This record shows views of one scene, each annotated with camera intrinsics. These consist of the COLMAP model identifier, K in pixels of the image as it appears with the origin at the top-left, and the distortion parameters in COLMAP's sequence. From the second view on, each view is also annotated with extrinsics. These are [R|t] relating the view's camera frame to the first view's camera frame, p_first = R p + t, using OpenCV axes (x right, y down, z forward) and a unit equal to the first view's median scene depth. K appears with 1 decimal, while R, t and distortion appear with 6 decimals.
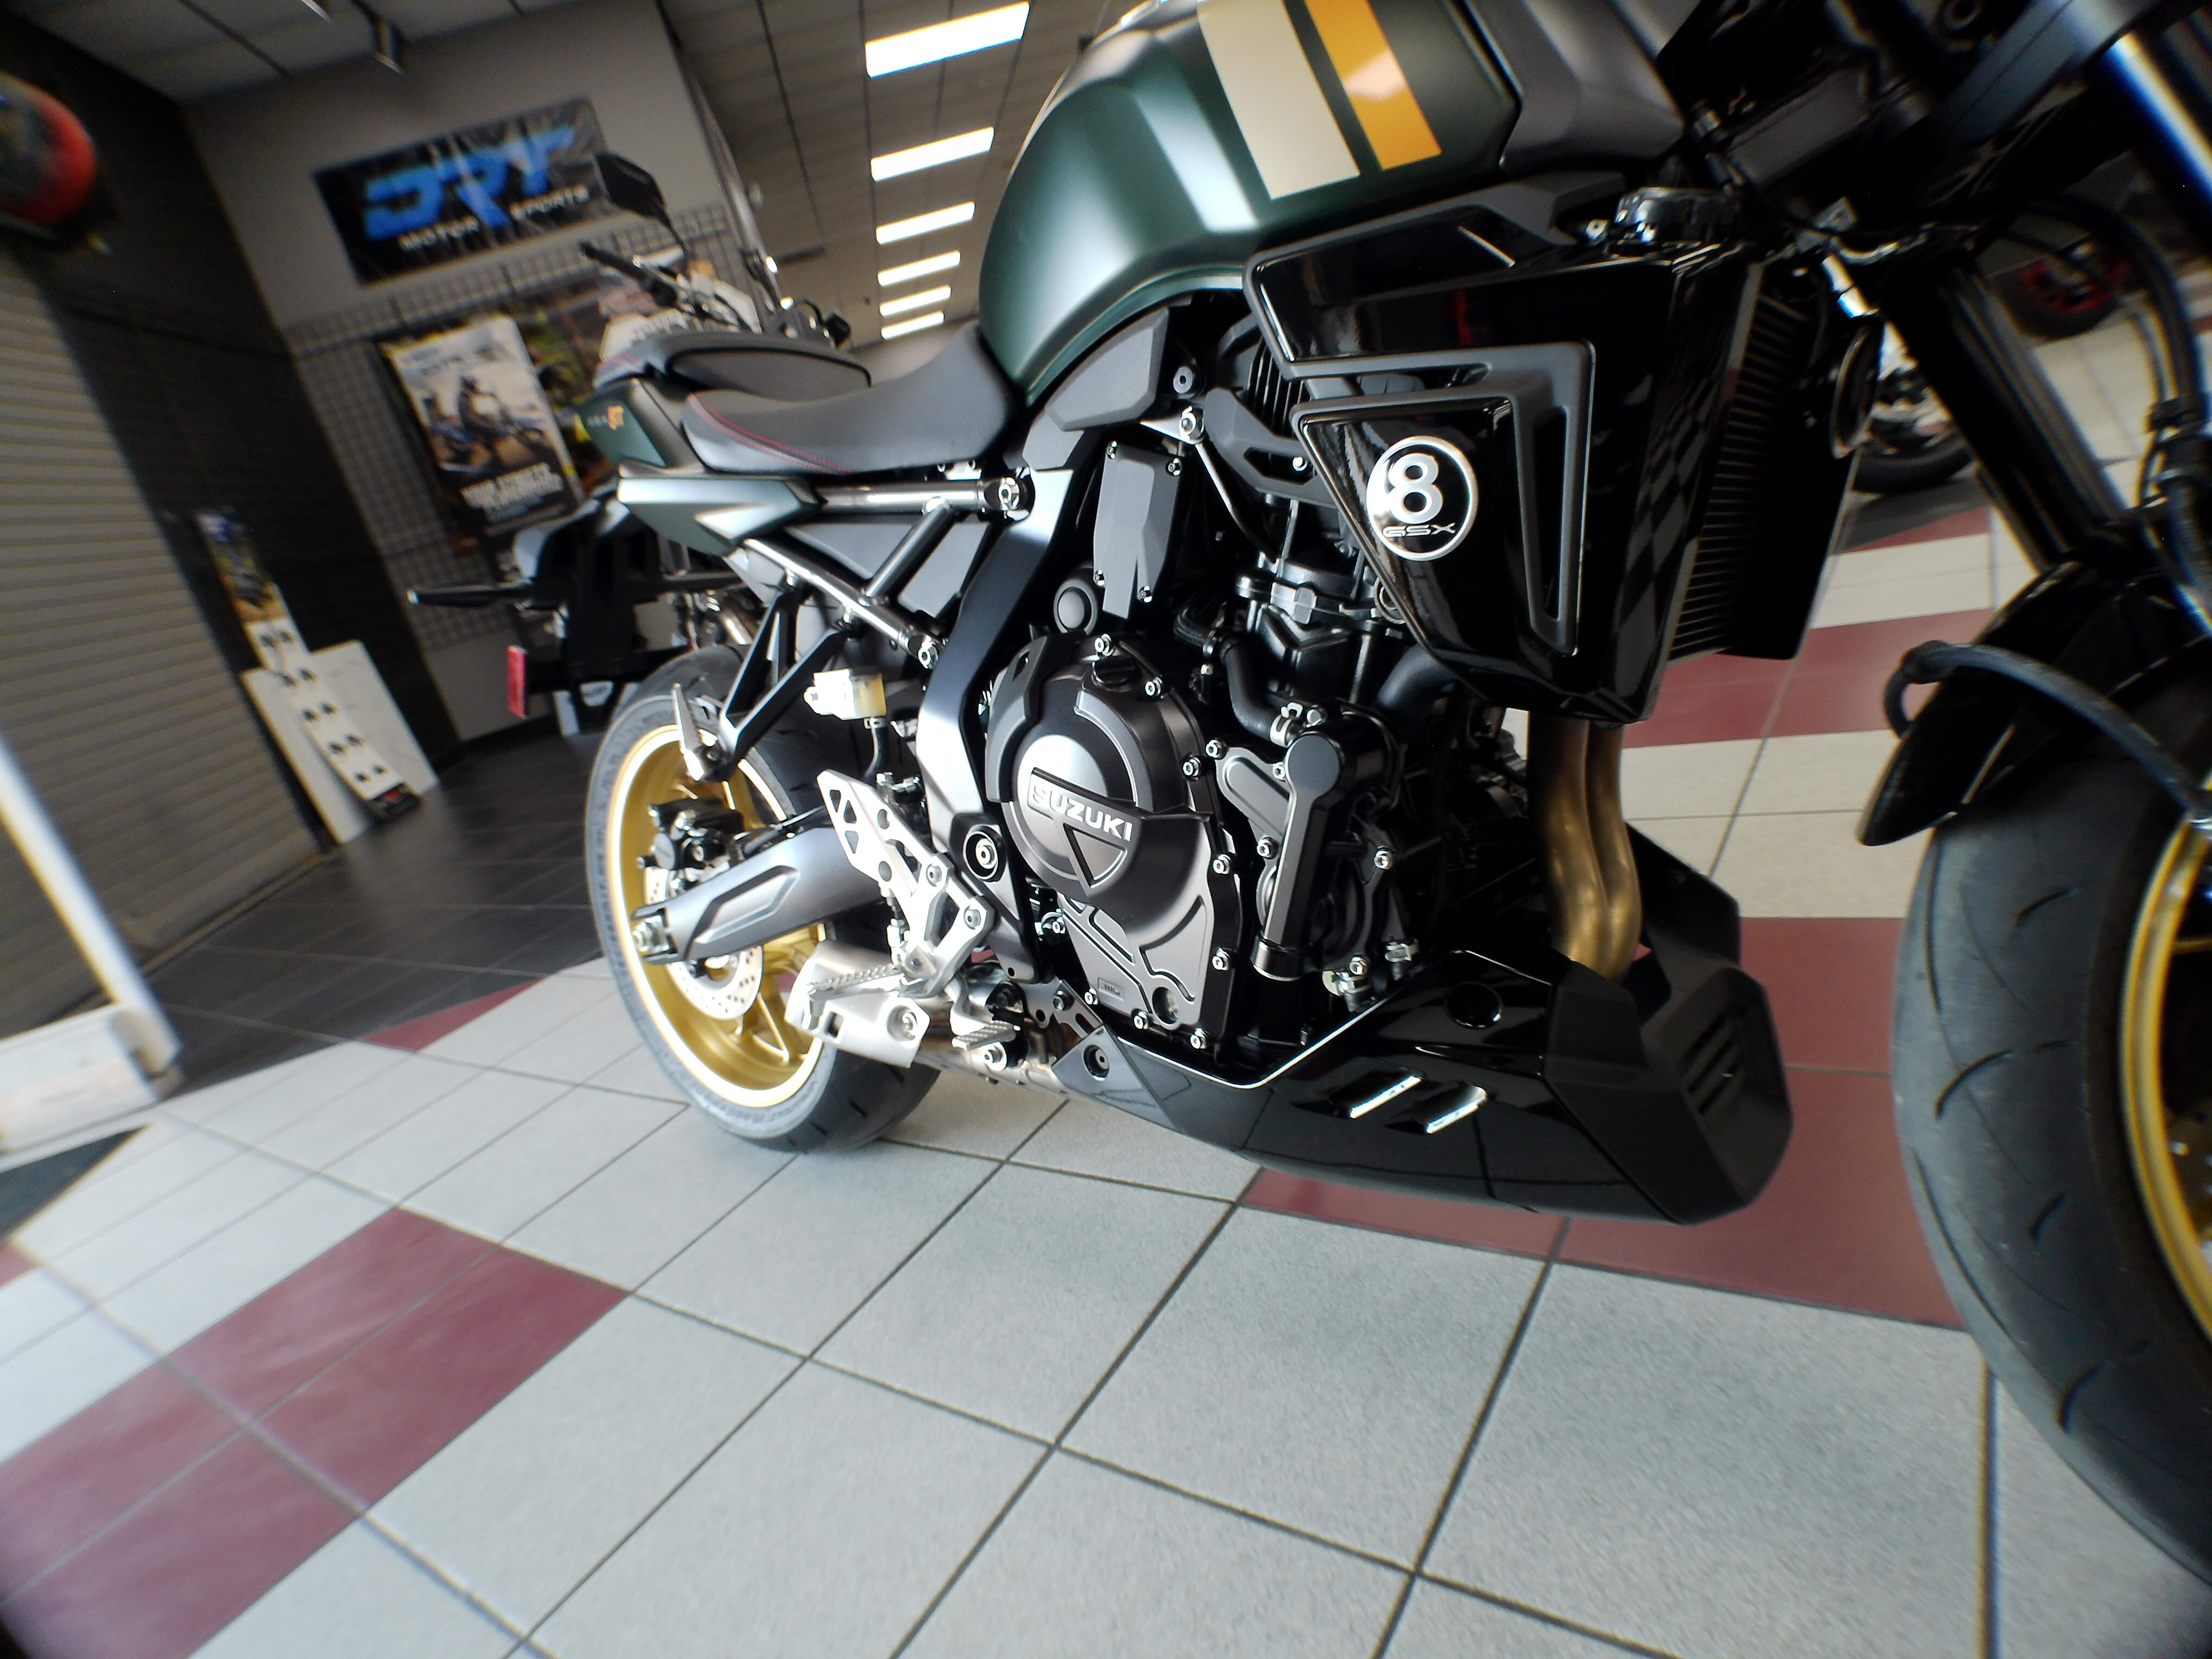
lens RADIAL K [[1205.2, 0, 1135.2], [0, 1205.2, 823.6], [0, 0, 1]] dist [-0.030905, 0.001522]
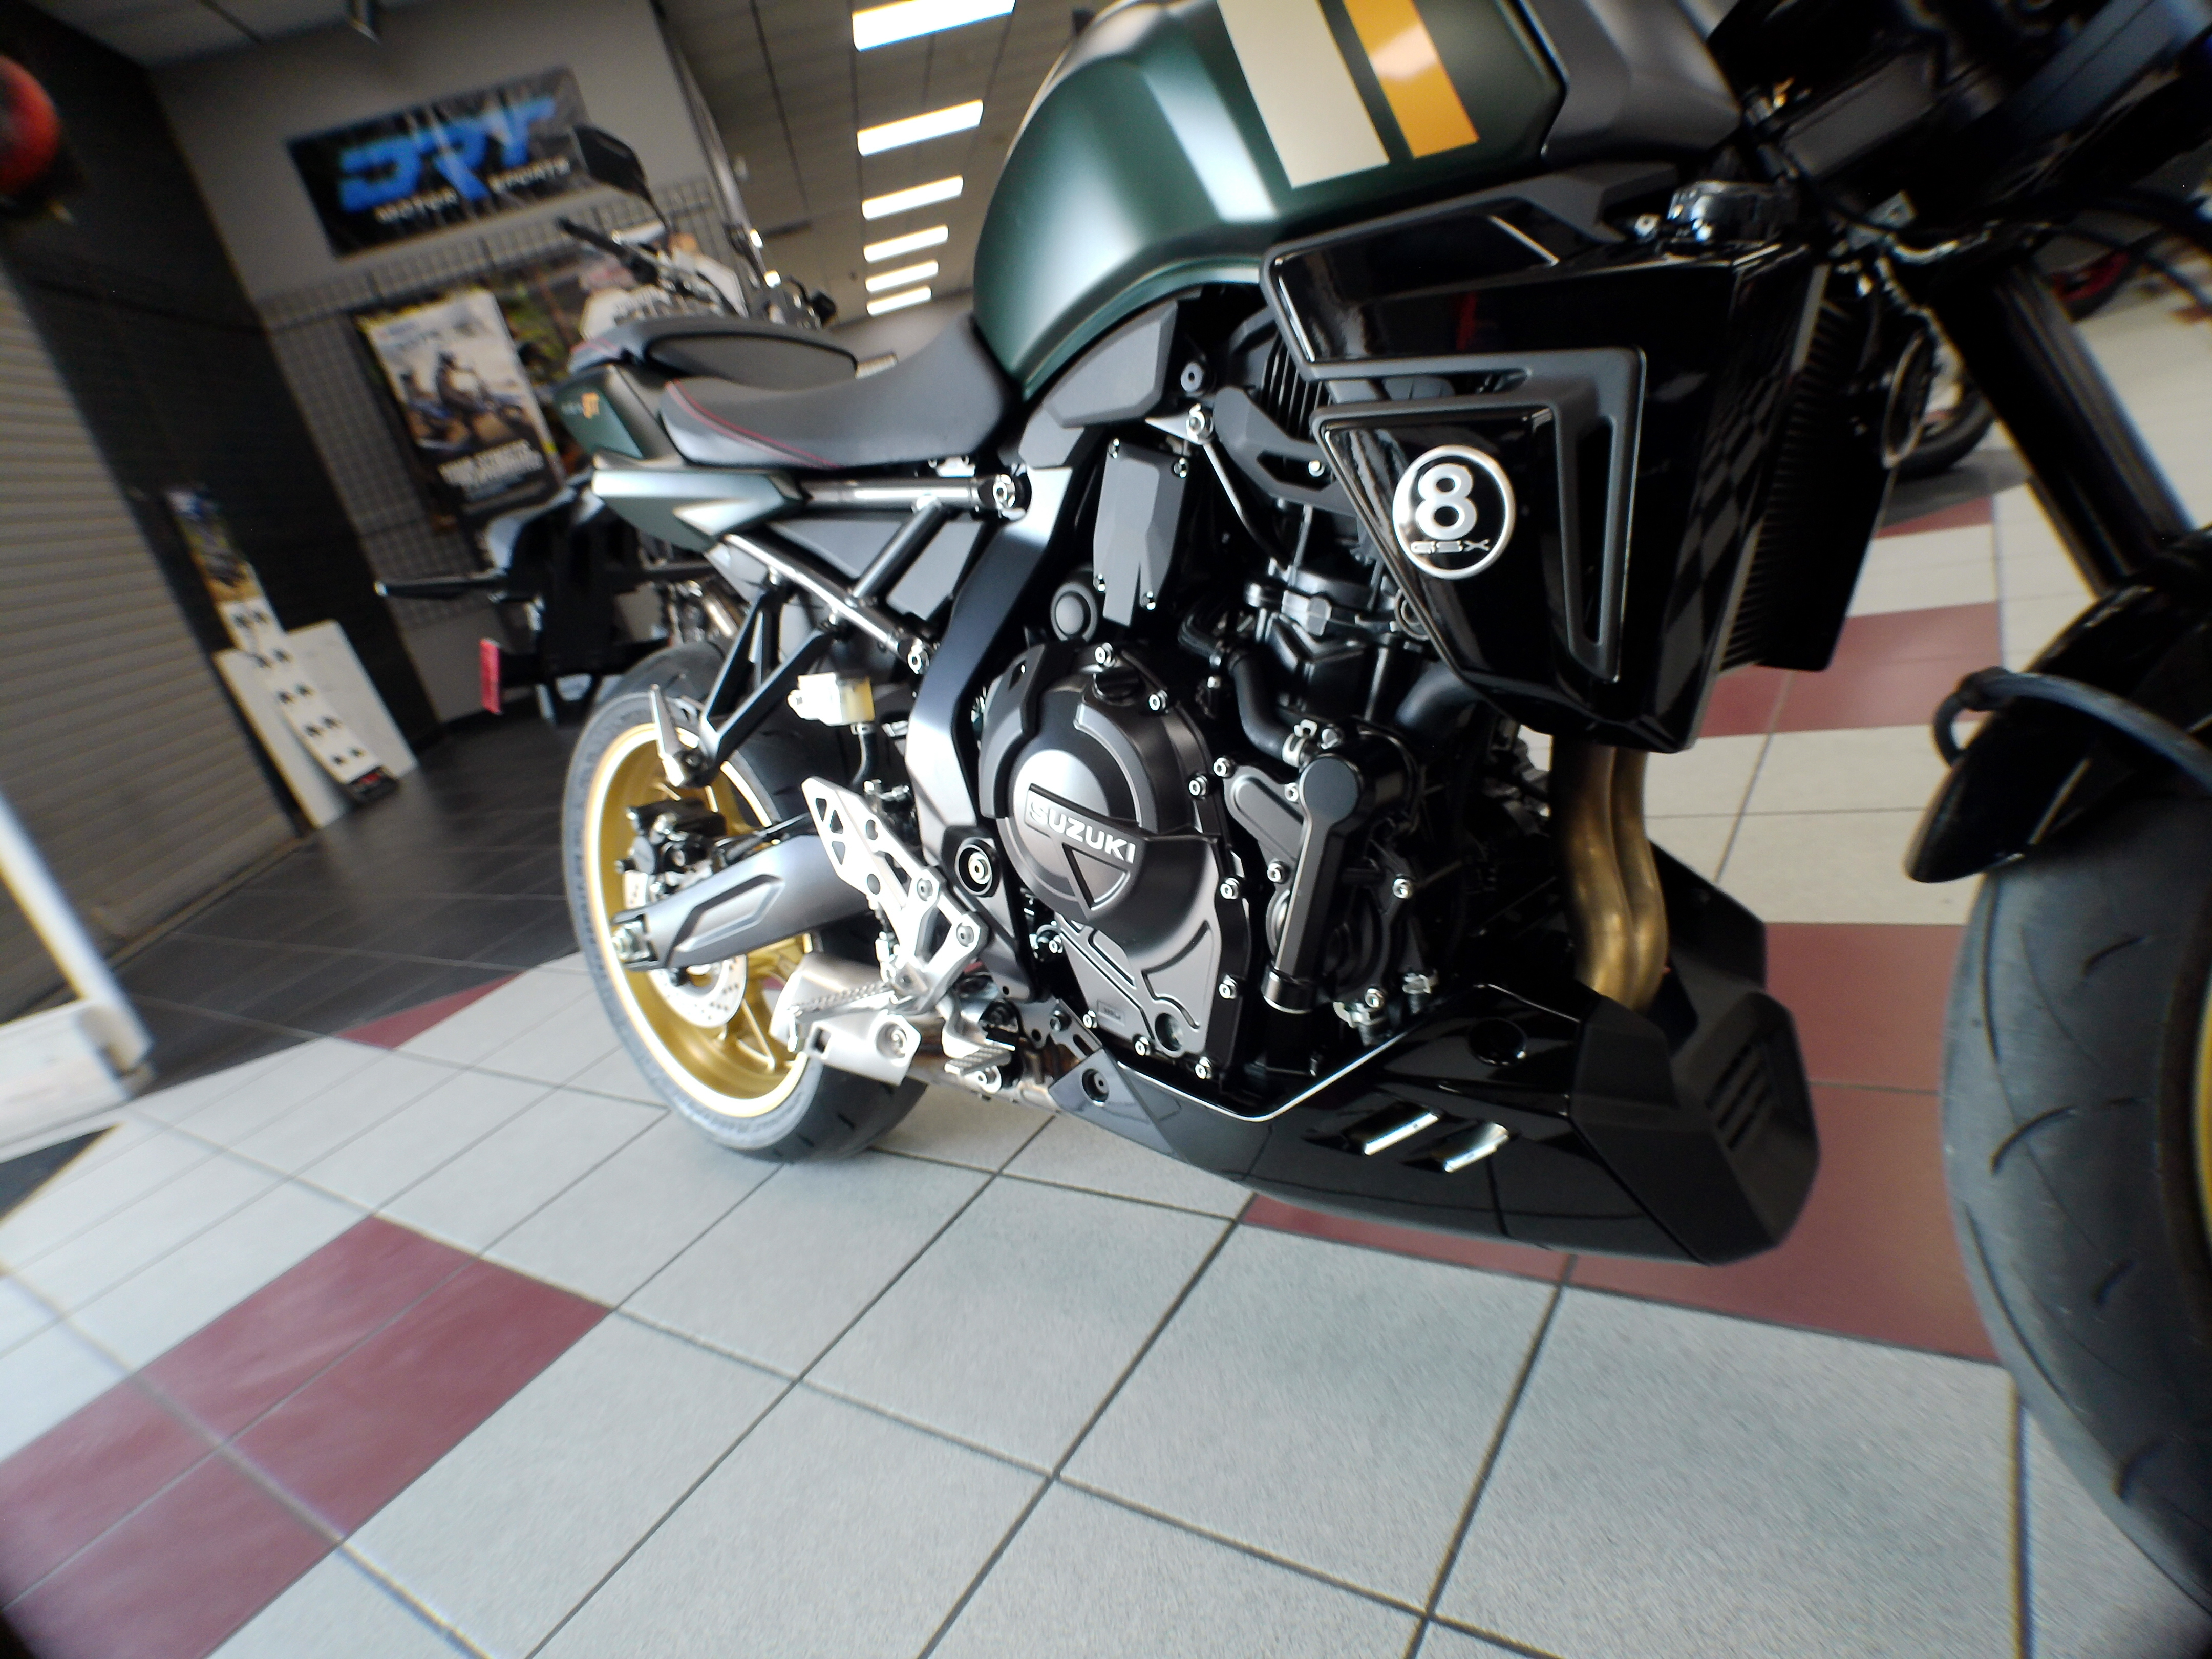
lens RADIAL K [[1203.0, 0, 1139.0], [0, 1203.0, 817.8], [0, 0, 1]] dist [-0.034979, 0.003405]
pose [[0.999888, 0.000791, 0.014928, -0.010856], [-0.000995, 0.999906, 0.013670, -0.026712], [-0.014916, -0.013683, 0.999795, 0.041255]]
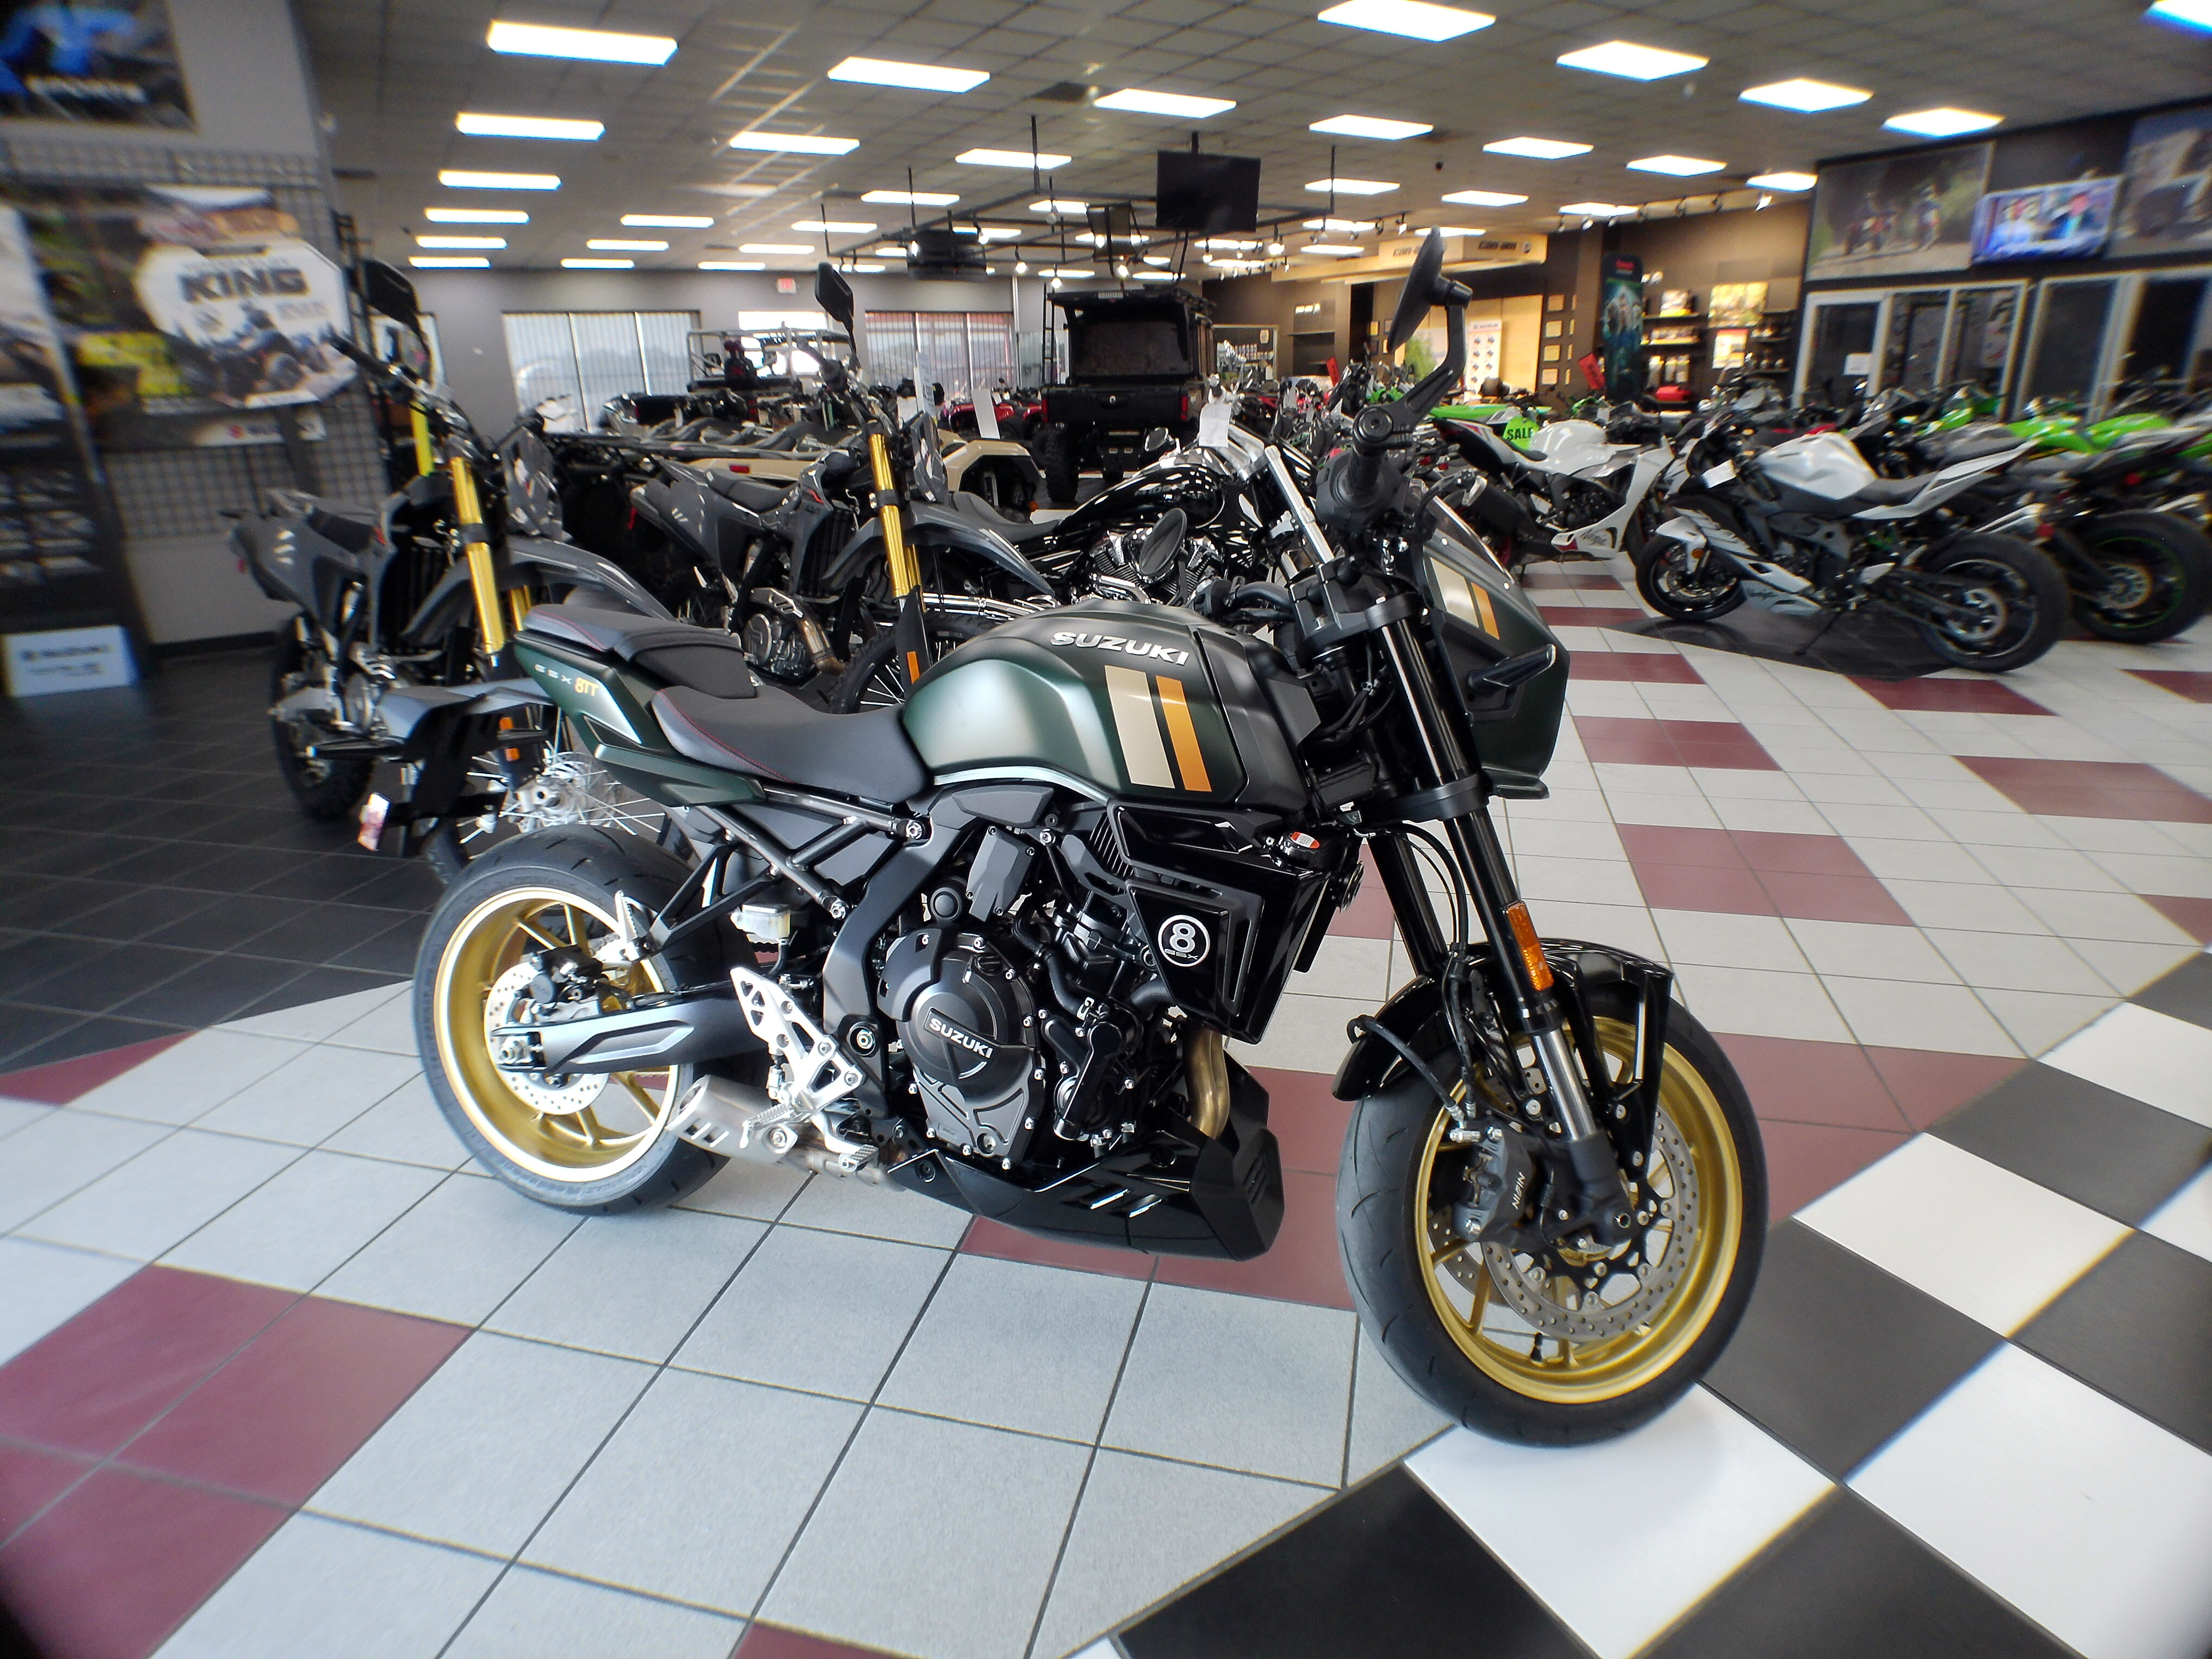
lens RADIAL K [[1203.0, 0, 1139.0], [0, 1203.0, 817.8], [0, 0, 1]] dist [-0.034979, 0.003405]
pose [[0.907951, 0.119578, 0.401654, -0.450795], [-0.109112, 0.992825, -0.048926, -0.222114], [-0.404623, 0.000597, 0.914483, -0.599328]]
